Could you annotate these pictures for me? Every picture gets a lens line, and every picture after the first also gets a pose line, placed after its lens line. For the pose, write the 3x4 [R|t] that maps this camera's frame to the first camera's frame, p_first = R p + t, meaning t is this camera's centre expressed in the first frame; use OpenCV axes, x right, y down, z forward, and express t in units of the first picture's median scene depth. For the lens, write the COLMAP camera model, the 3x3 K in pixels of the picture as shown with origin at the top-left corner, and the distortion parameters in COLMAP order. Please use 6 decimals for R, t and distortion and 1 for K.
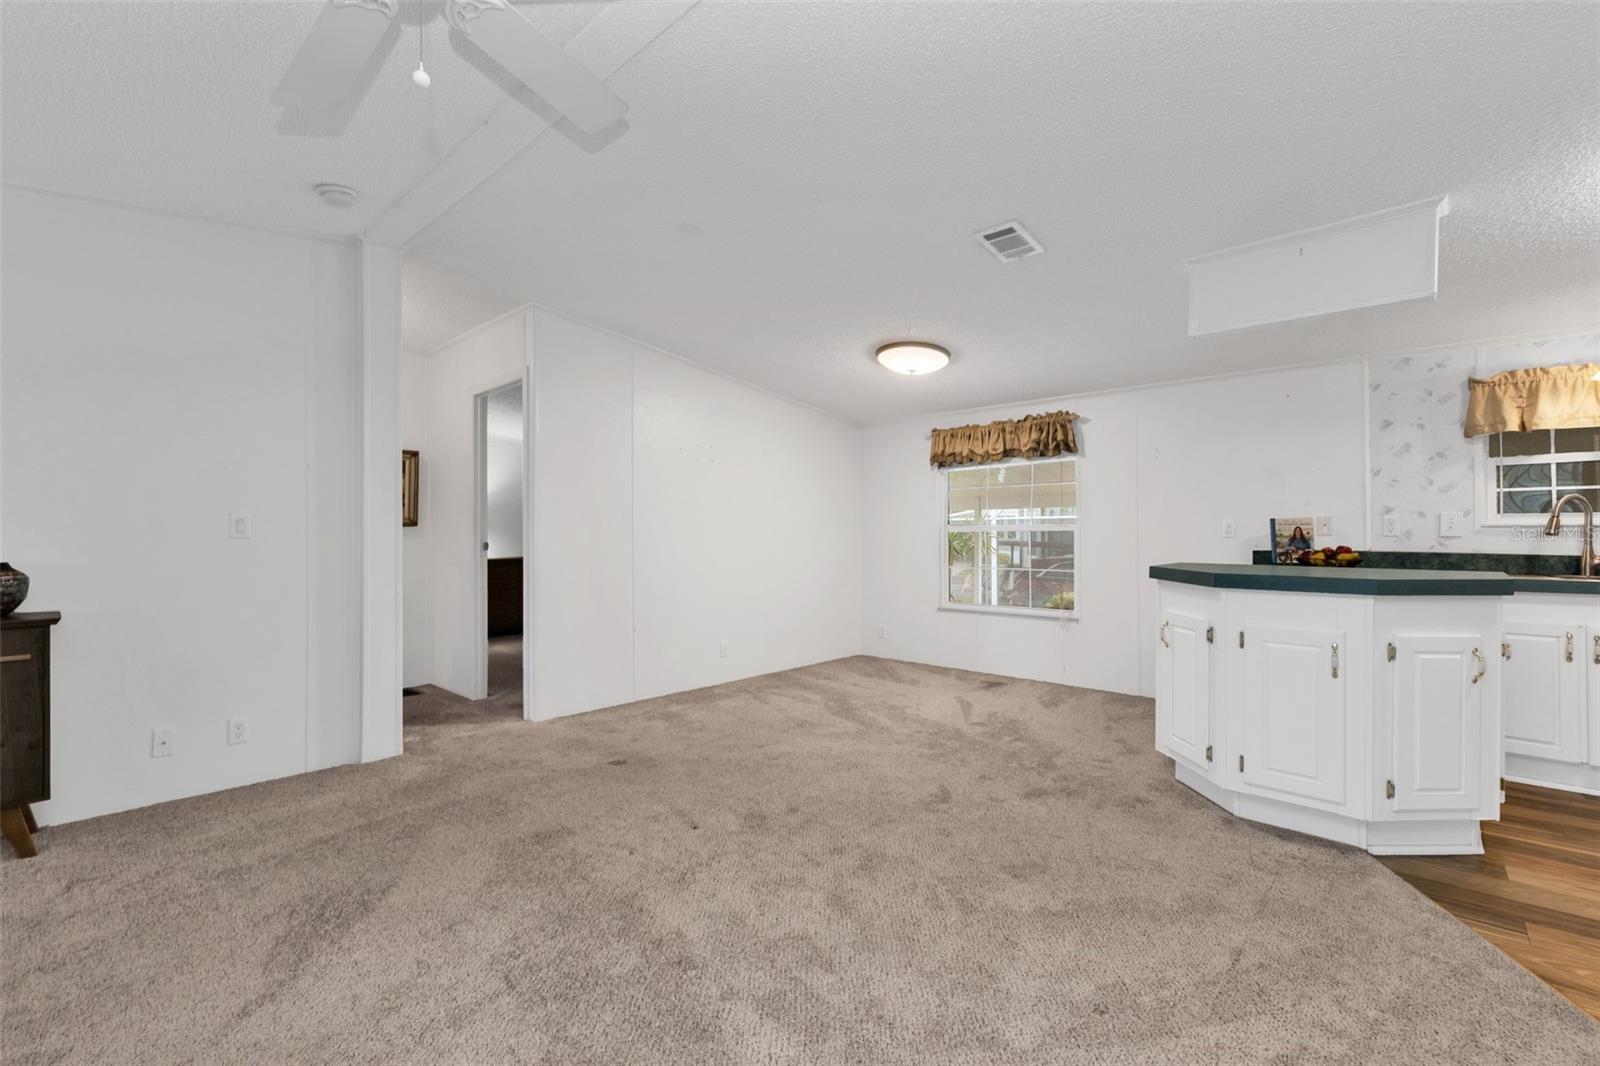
lens RADIAL K [[685.4, 0, 801.5], [0, 685.4, 531.1], [0, 0, 1]] dist [0.003663, 0.000166]
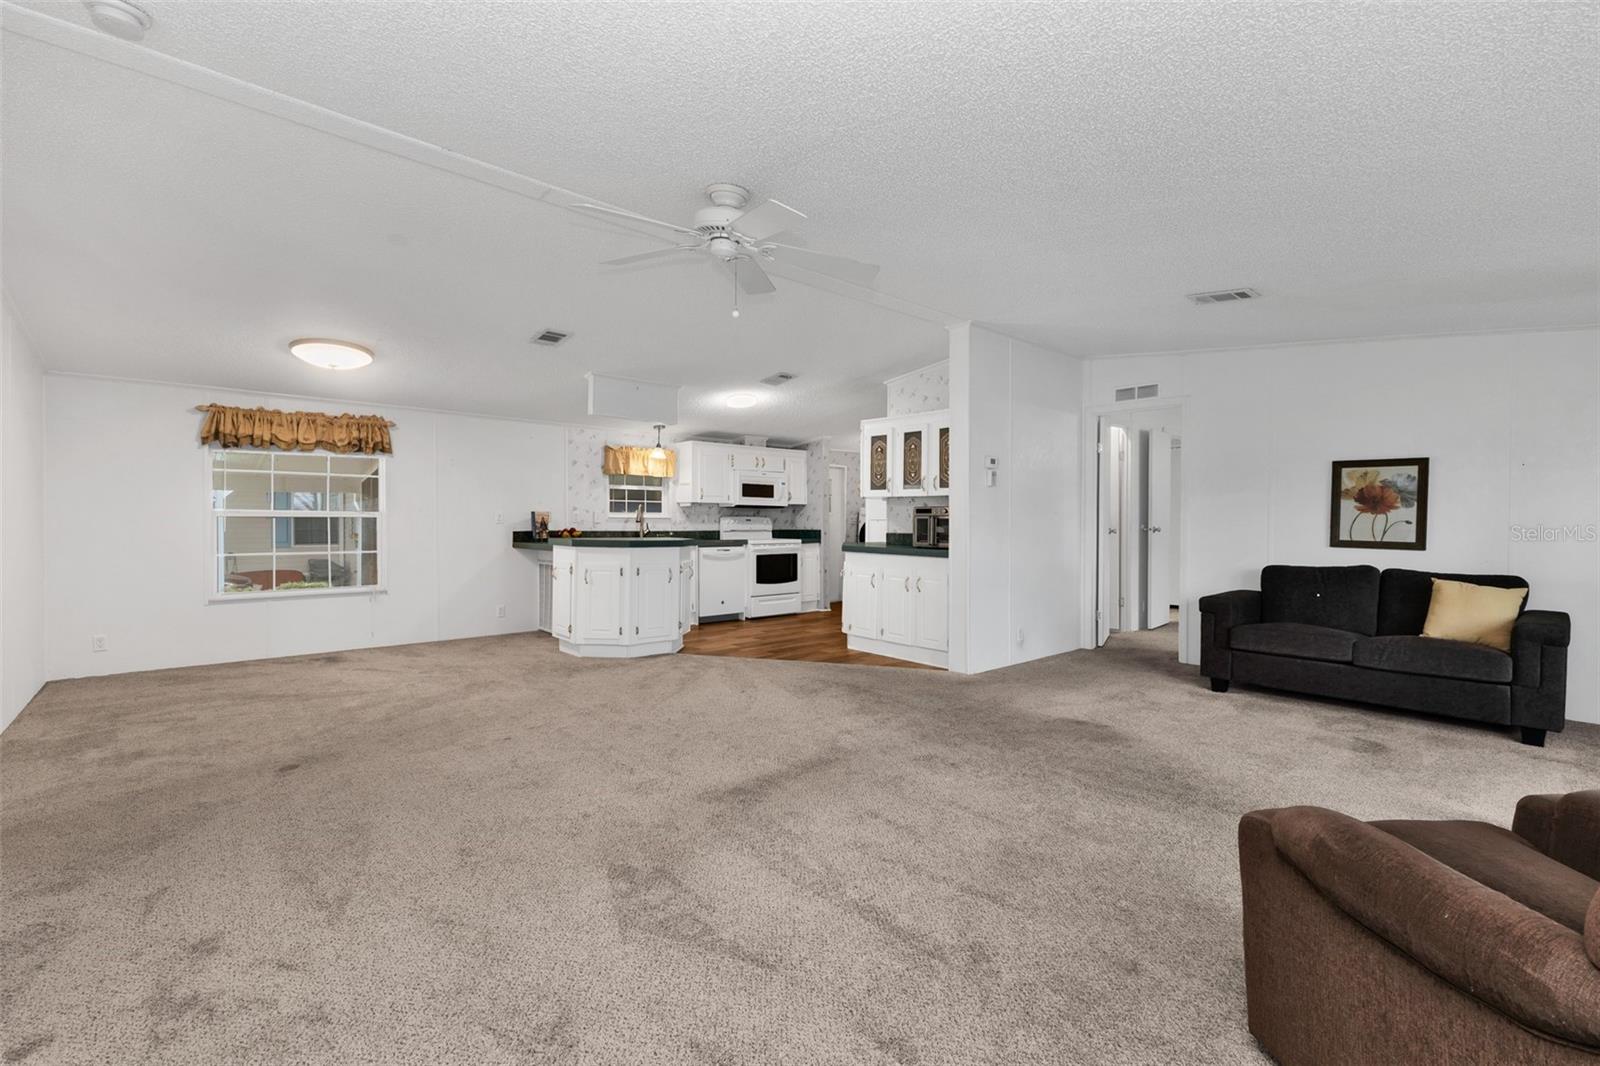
lens RADIAL K [[685.4, 0, 801.5], [0, 685.4, 531.1], [0, 0, 1]] dist [0.003663, 0.000166]
pose [[0.099214, -0.009725, 0.995019, -0.737561], [-0.006649, 0.999923, 0.010436, 0.005526], [-0.995044, -0.007651, 0.099142, 0.155088]]
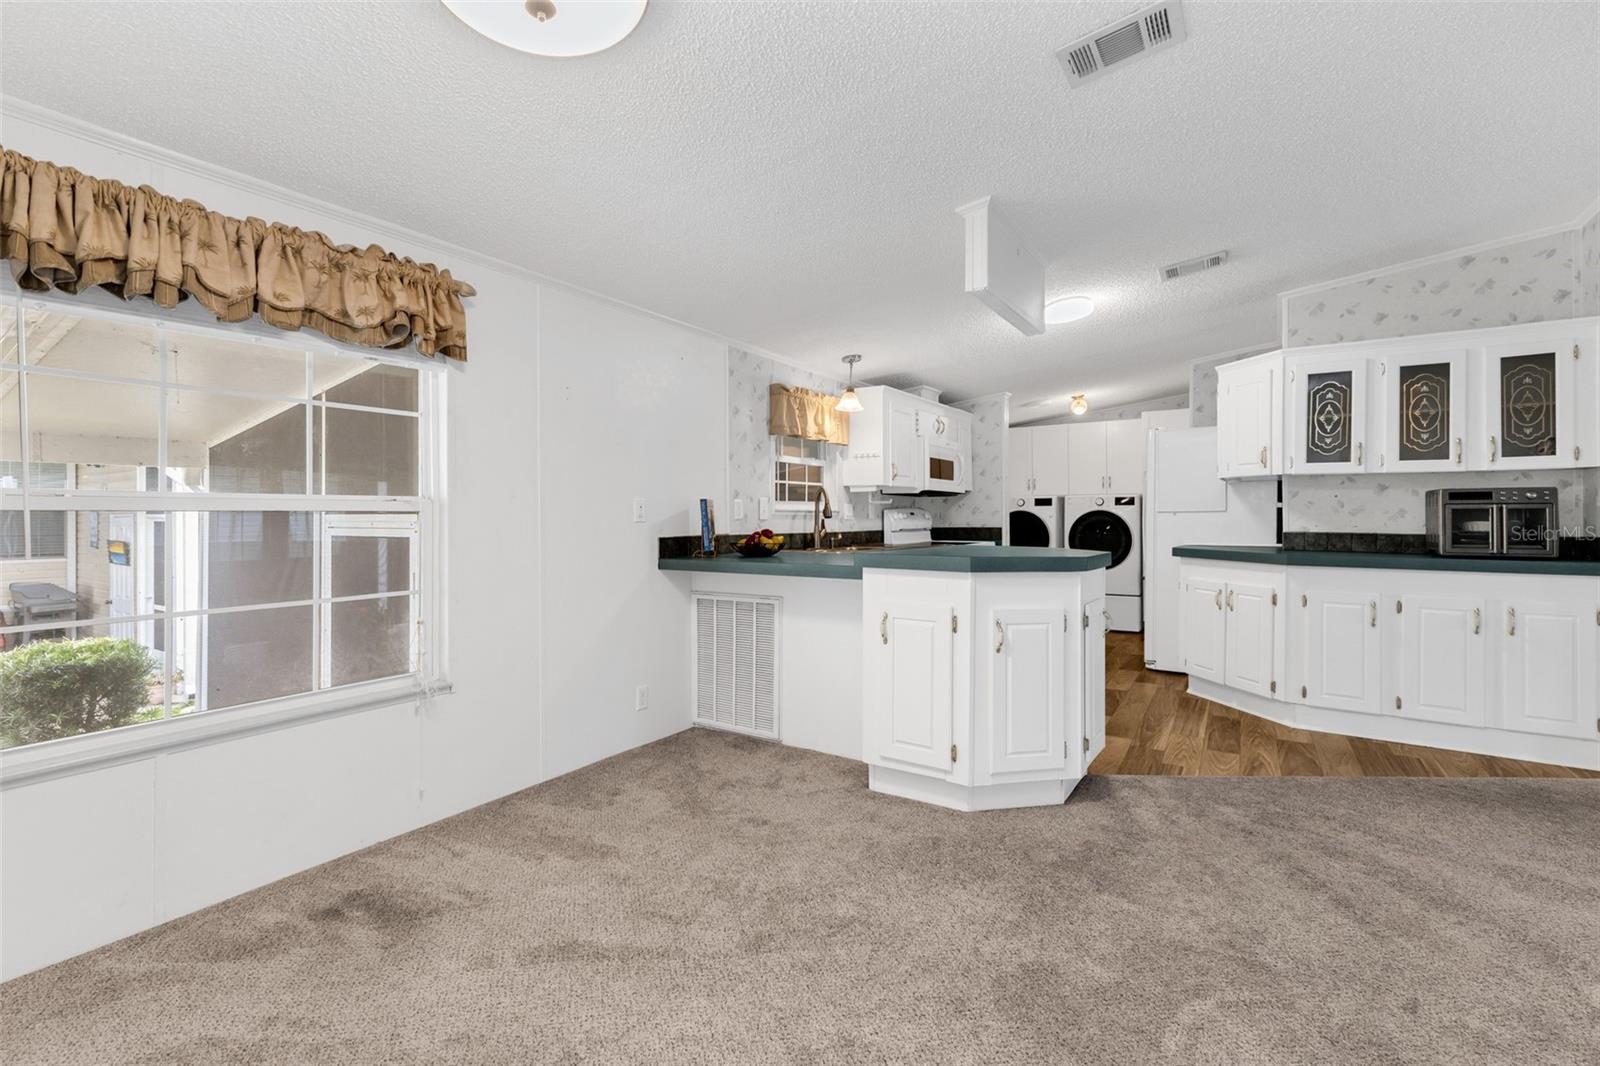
lens RADIAL K [[703.2, 0, 803.4], [0, 703.2, 515.6], [0, 0, 1]] dist [0.001649, -0.000349]
pose [[-0.162882, 0.004891, 0.986633, -0.160641], [0.001002, 0.999988, -0.004791, 0.005169], [-0.986645, 0.000208, -0.162885, 0.836467]]
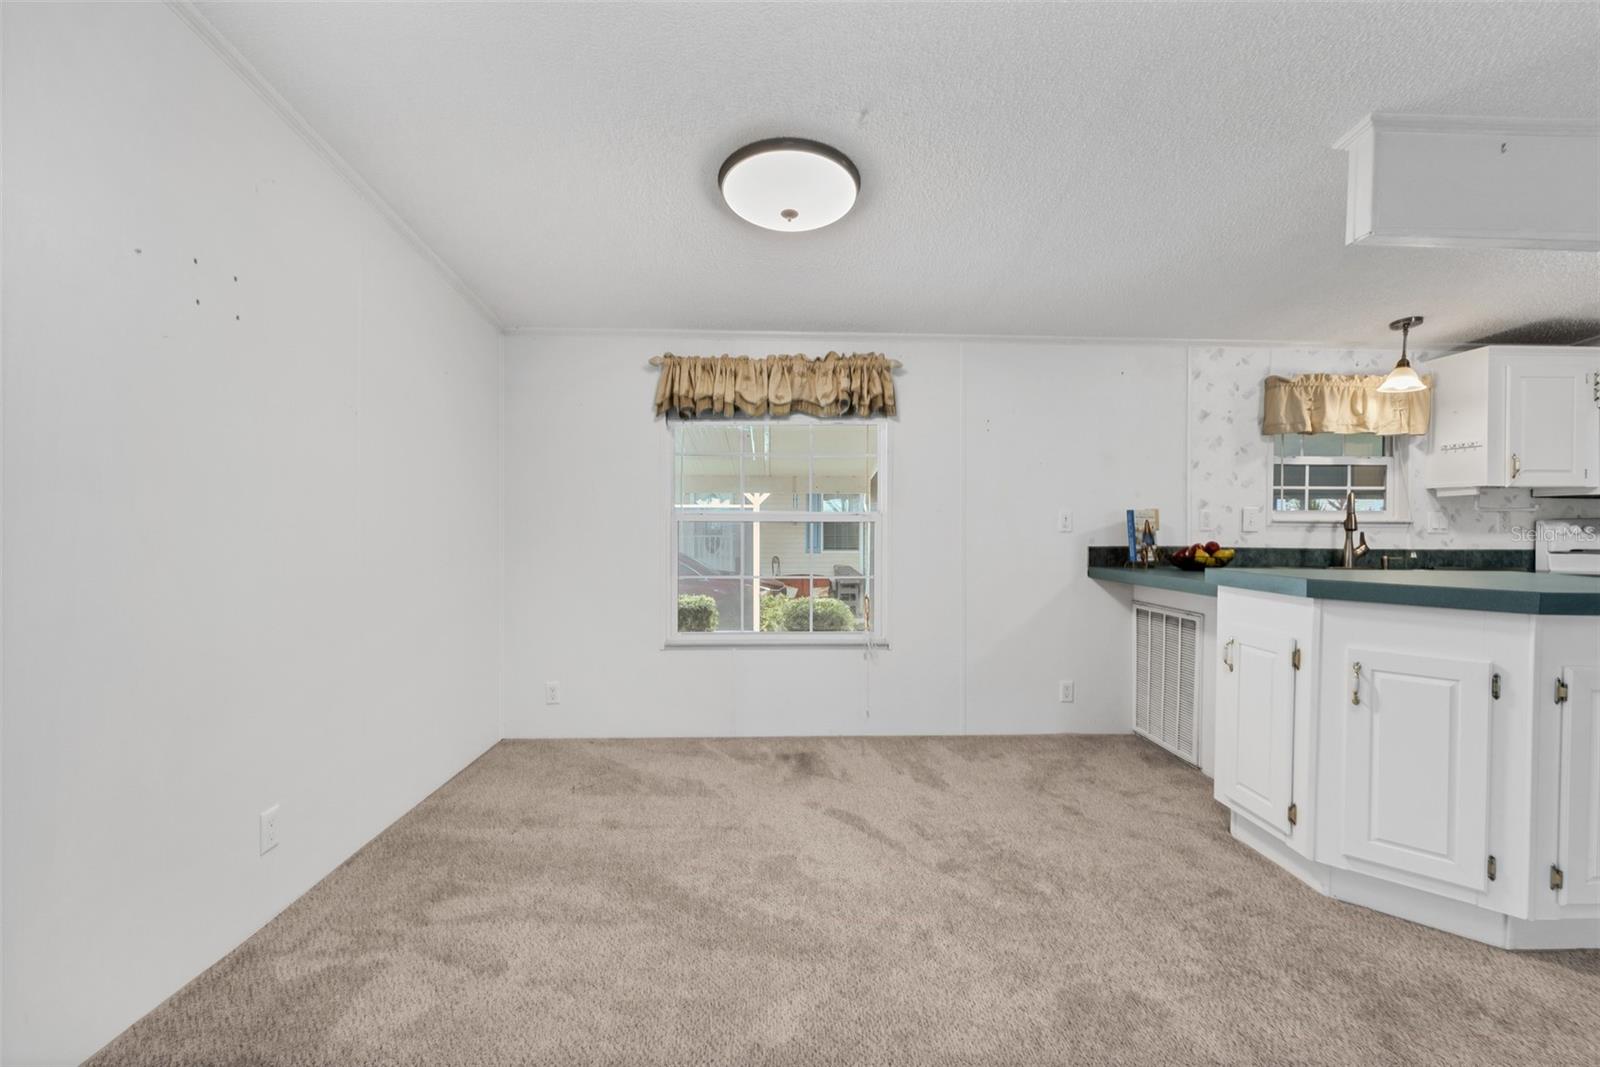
lens RADIAL K [[685.4, 0, 801.5], [0, 685.4, 531.6], [0, 0, 1]] dist [0.003663, 0.000166]
pose [[0.711283, 0.000541, 0.702906, -0.177671], [-0.009583, 0.999914, 0.008927, 0.003966], [-0.702841, -0.013086, 0.711227, 0.553914]]
